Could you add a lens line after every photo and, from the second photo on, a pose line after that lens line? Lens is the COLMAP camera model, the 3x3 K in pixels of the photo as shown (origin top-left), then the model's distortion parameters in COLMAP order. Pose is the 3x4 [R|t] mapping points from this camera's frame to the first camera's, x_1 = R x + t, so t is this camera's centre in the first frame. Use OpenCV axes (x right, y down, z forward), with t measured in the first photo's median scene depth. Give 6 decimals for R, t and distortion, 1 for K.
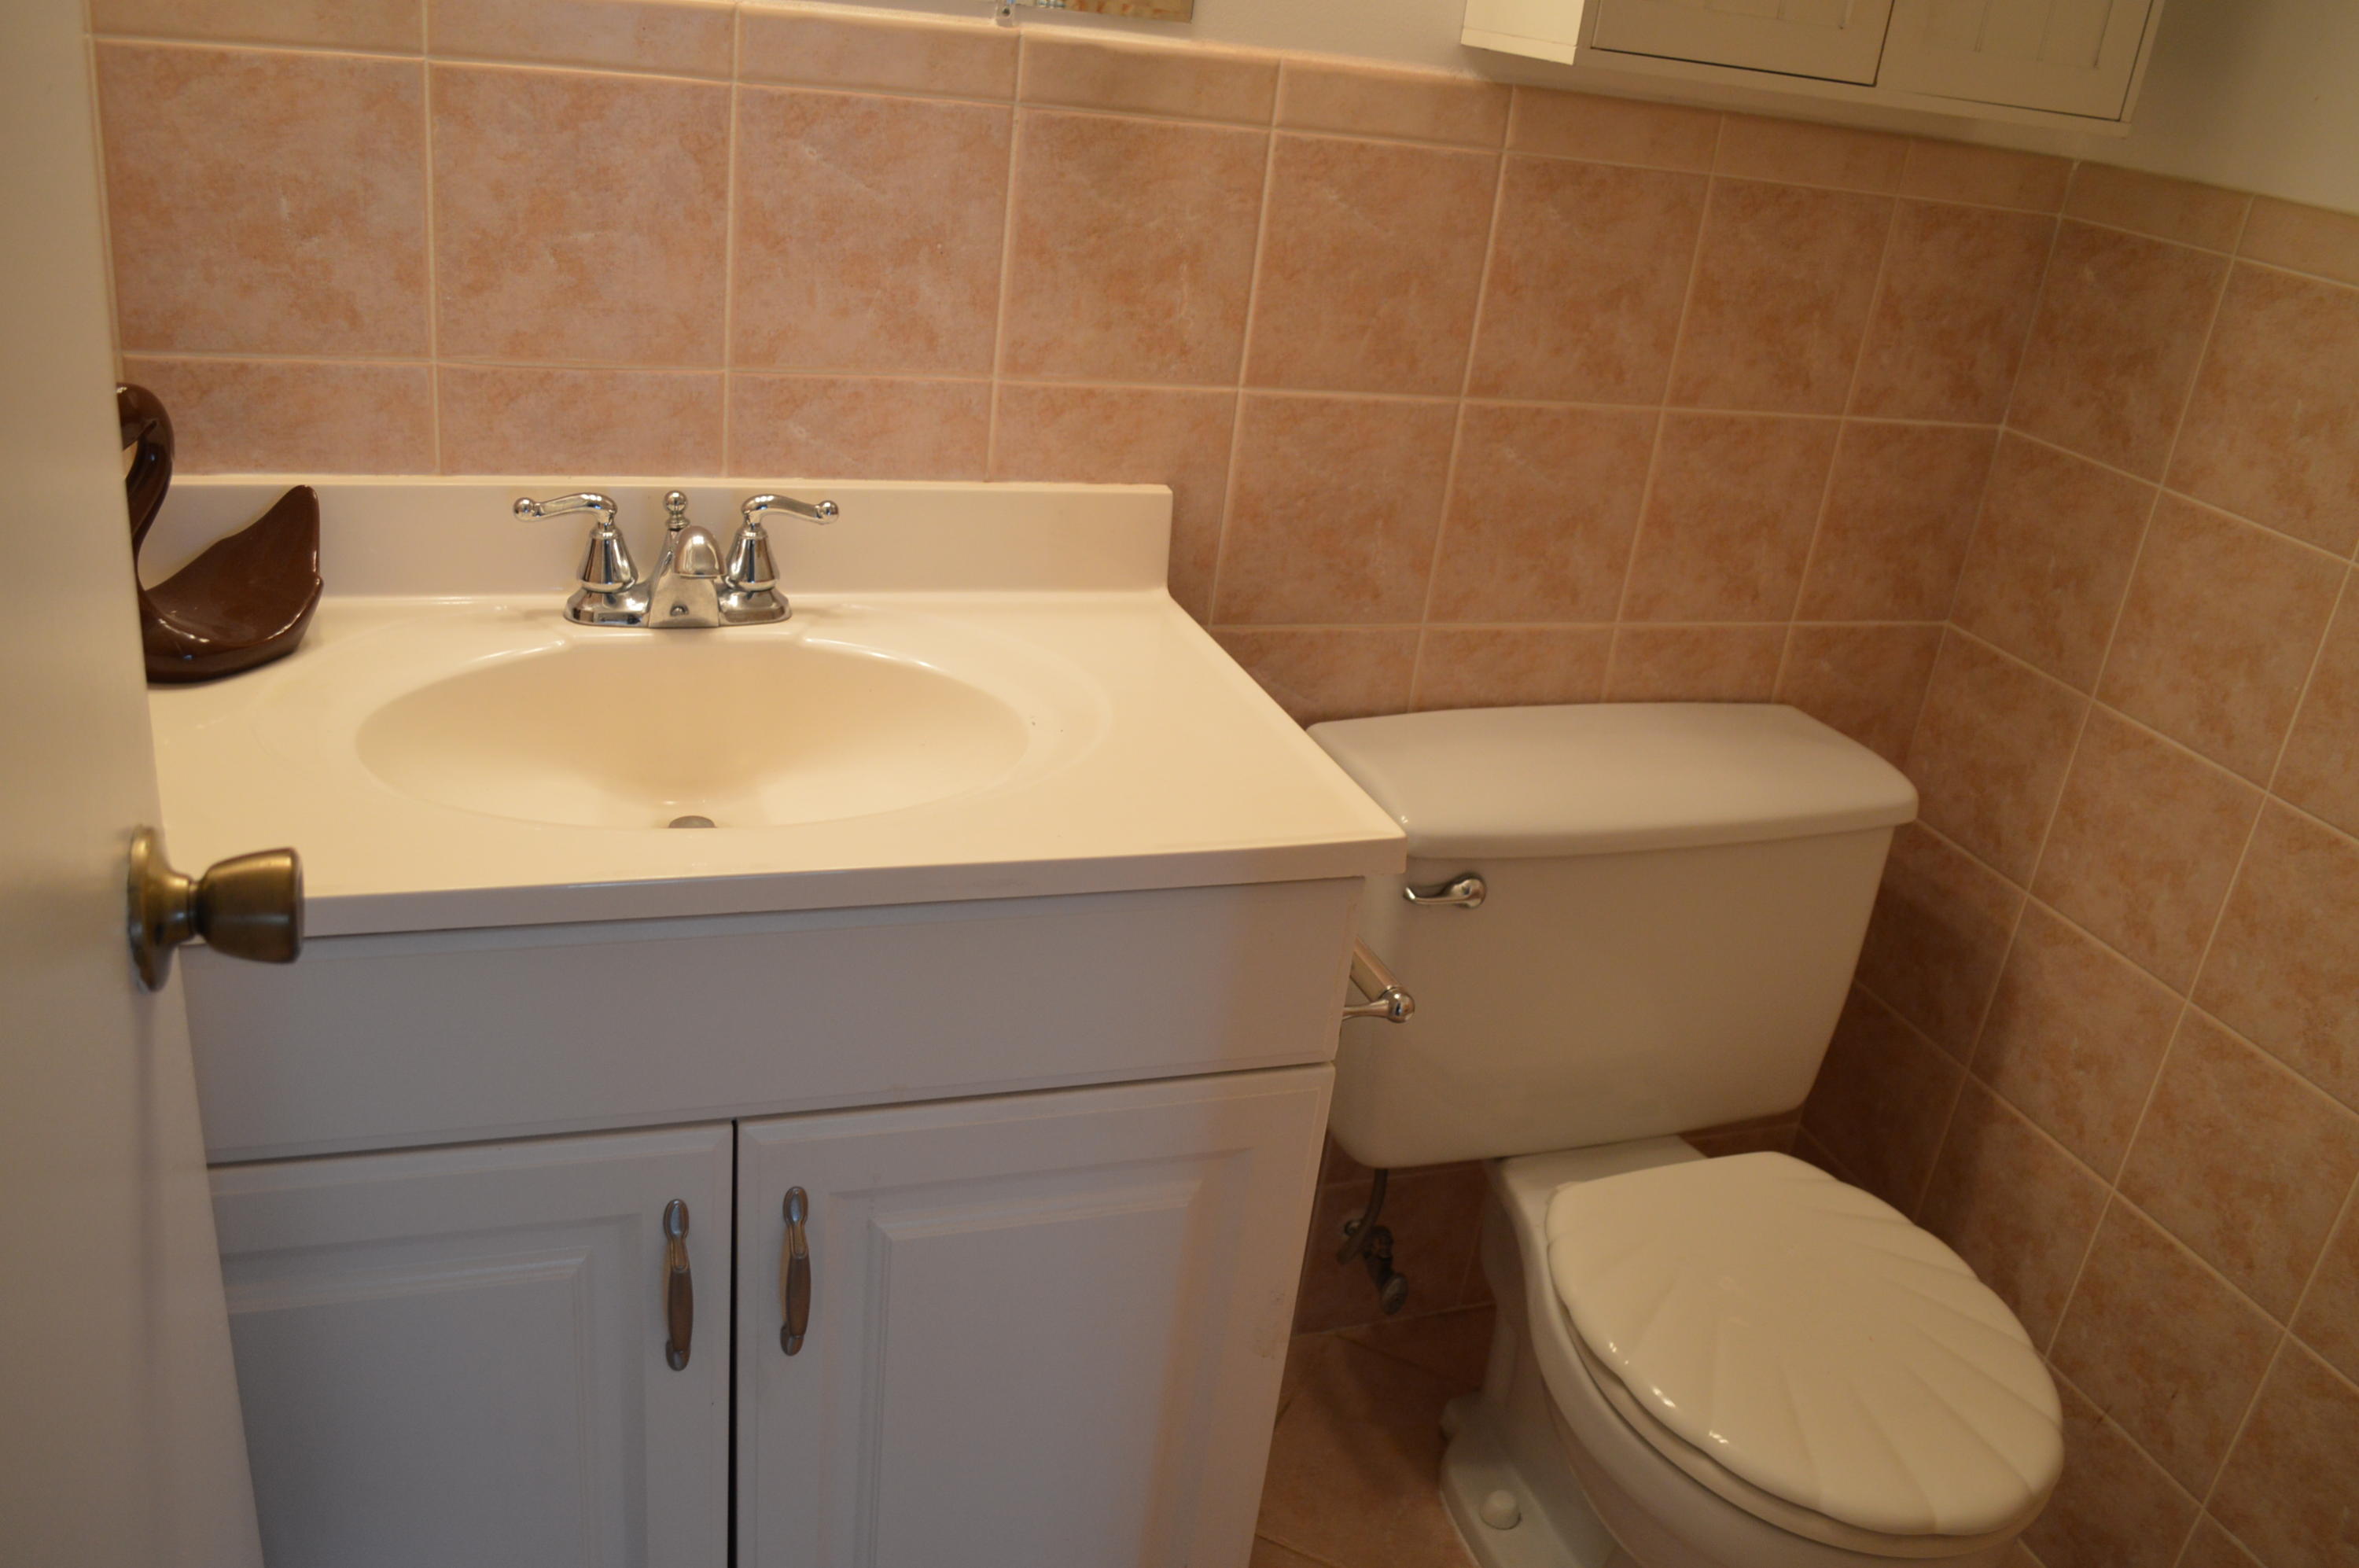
lens RADIAL K [[1873.9, 0, 1180.1], [0, 1873.9, 787.0], [0, 0, 1]] dist [-0.082183, 0.008773]
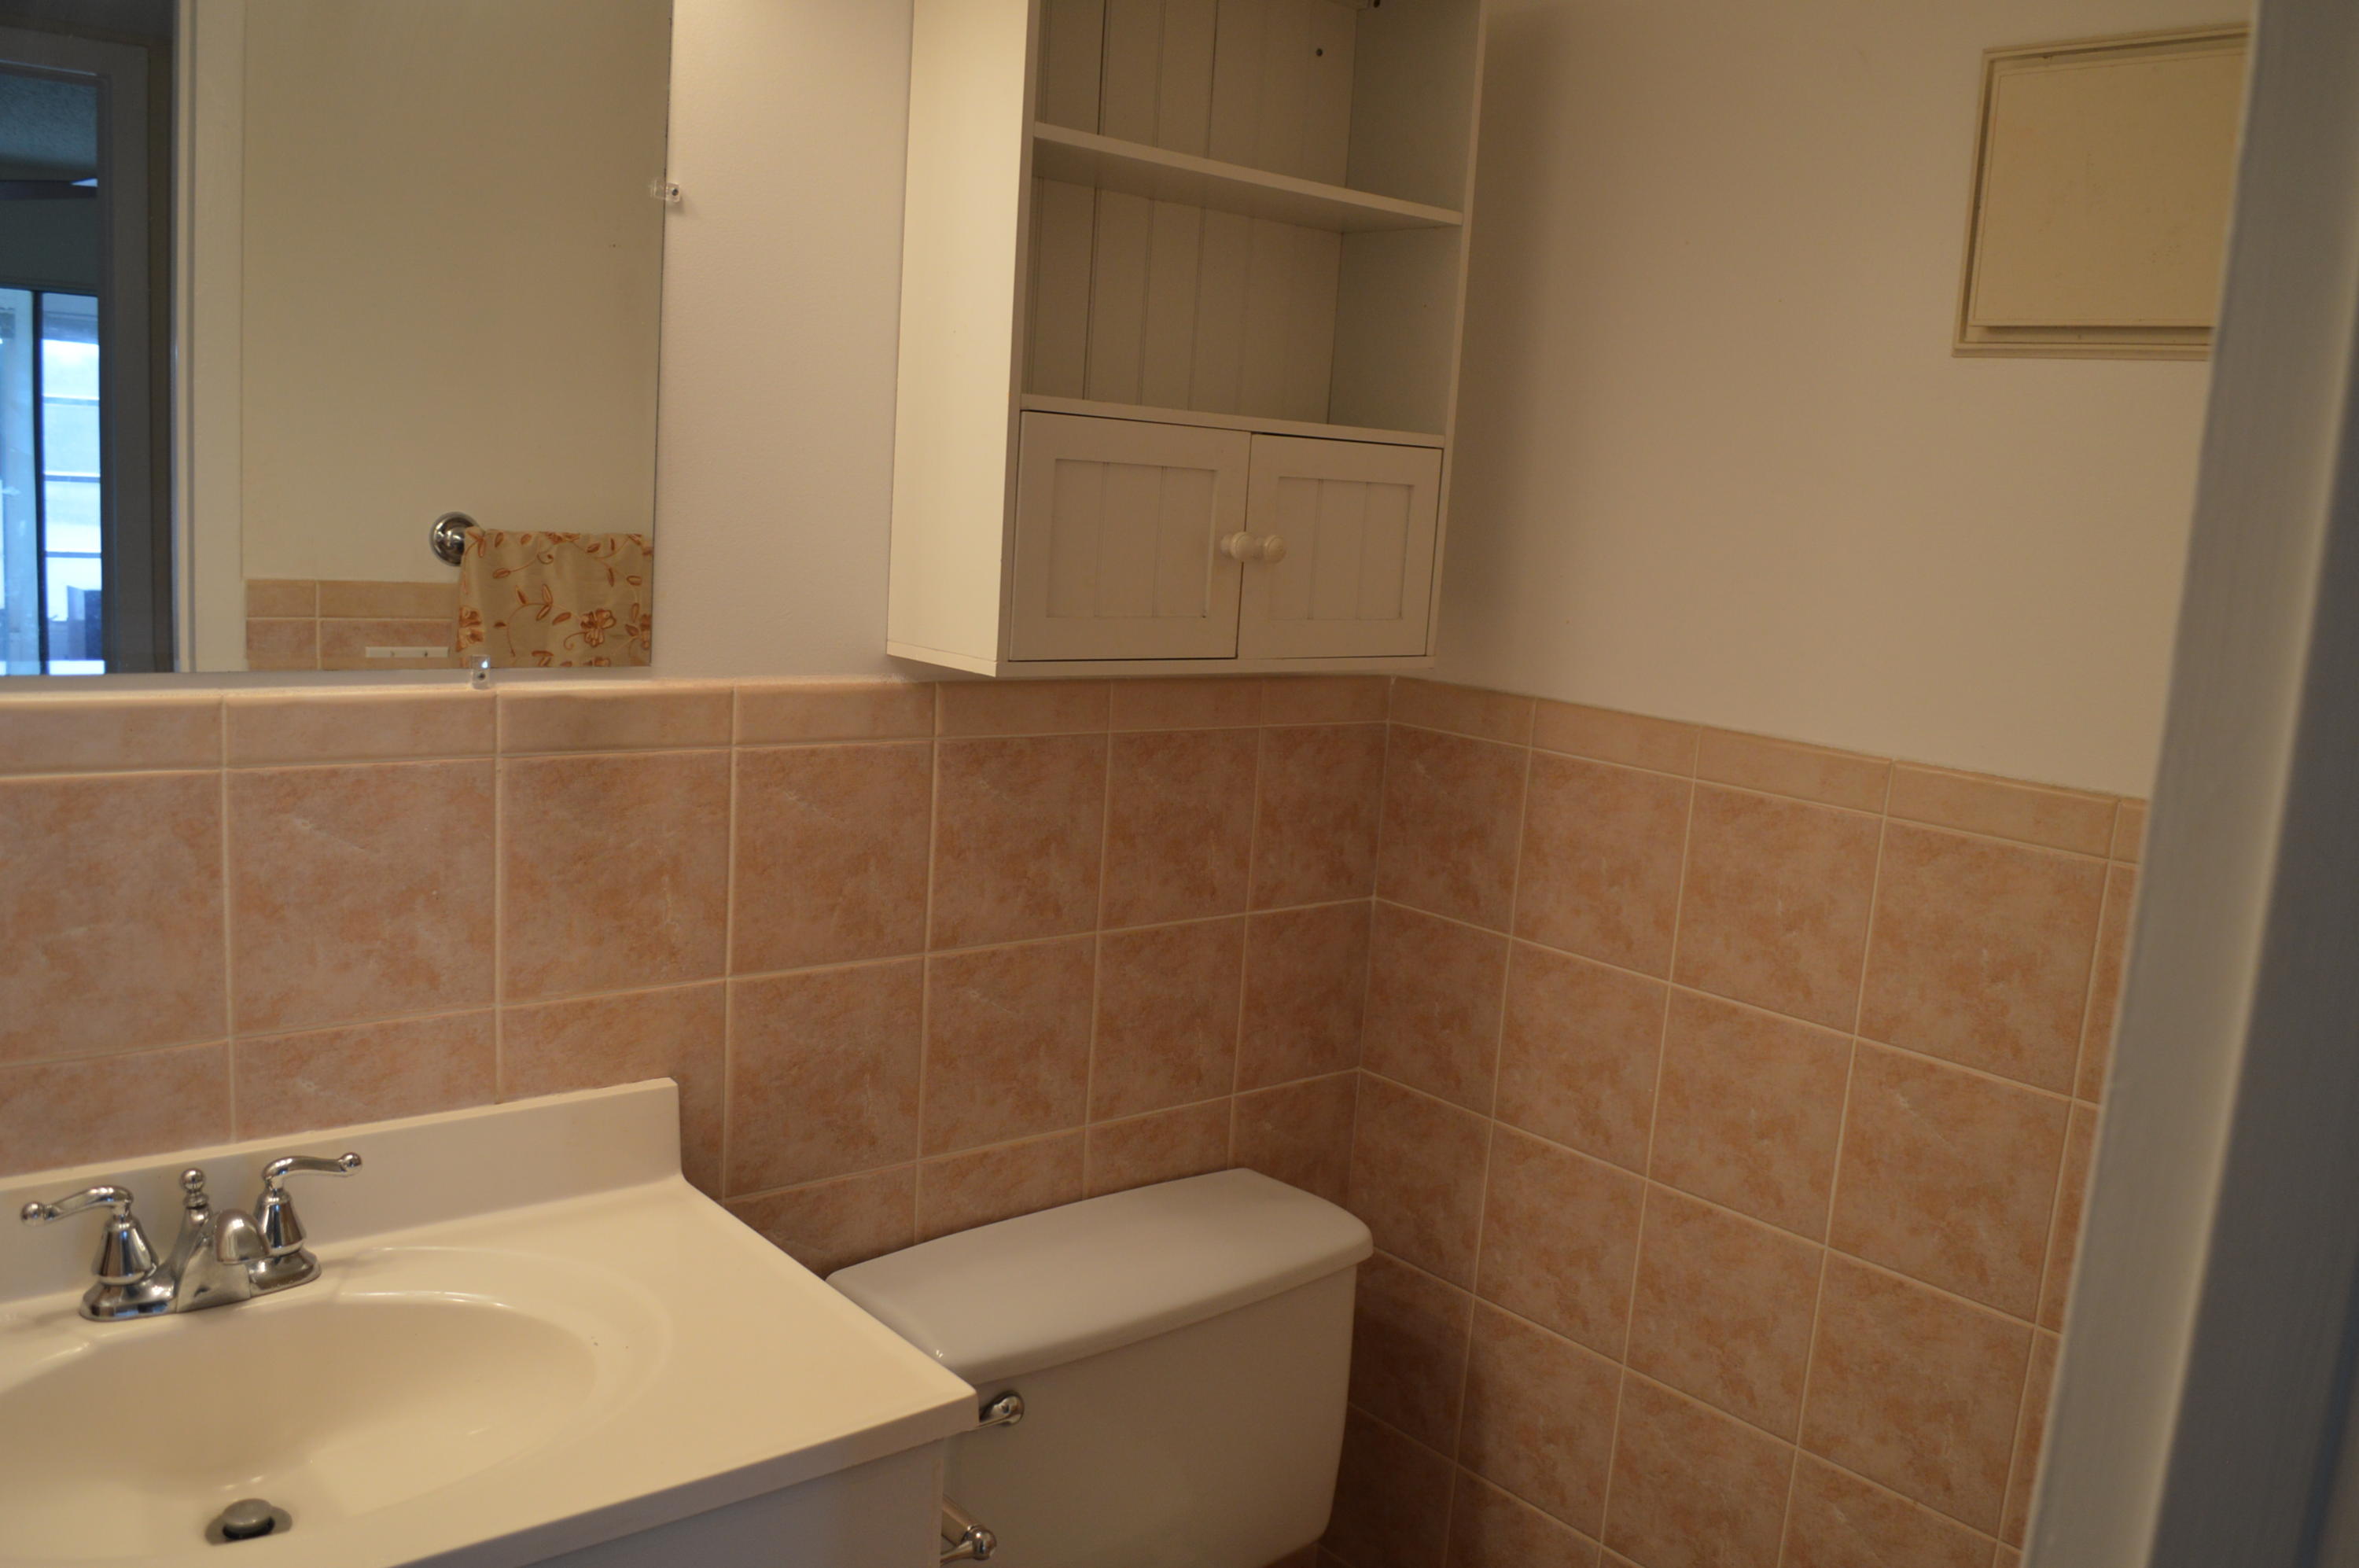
lens RADIAL K [[1873.9, 0, 1178.9], [0, 1873.9, 784.7], [0, 0, 1]] dist [-0.082183, 0.008773]
pose [[0.937306, -0.106829, 0.331731, -0.068545], [0.180305, 0.963216, -0.199262, -0.059525], [-0.298241, 0.246582, 0.922090, -0.097249]]
